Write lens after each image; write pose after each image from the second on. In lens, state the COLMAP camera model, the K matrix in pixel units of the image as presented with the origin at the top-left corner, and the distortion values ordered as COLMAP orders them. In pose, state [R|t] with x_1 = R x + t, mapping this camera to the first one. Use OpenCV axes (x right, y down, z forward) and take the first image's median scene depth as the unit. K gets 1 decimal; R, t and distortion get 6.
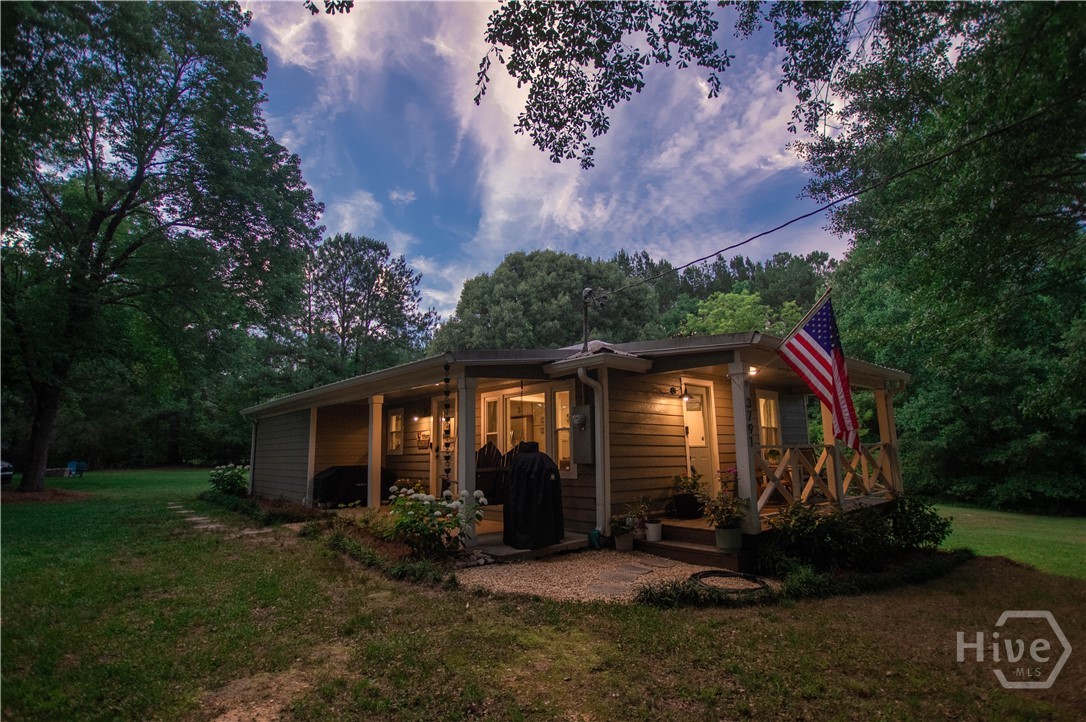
lens RADIAL K [[524.7, 0, 551.3], [0, 524.7, 365.2], [0, 0, 1]] dist [-0.022261, 0.001229]
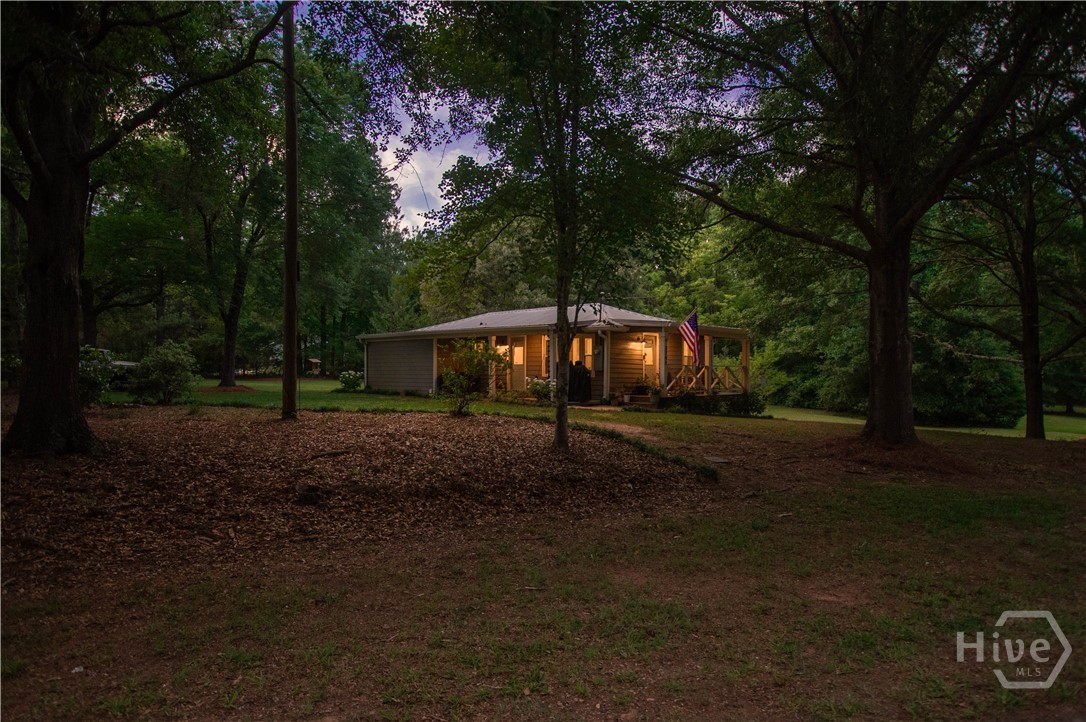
lens RADIAL K [[648.7, 0, 550.3], [0, 648.7, 361.2], [0, 0, 1]] dist [-0.029146, -0.001058]
pose [[0.996814, 0.022596, 0.076495, -0.265973], [-0.033528, 0.988894, 0.144791, -0.188691], [-0.072373, -0.146894, 0.986501, -1.300663]]
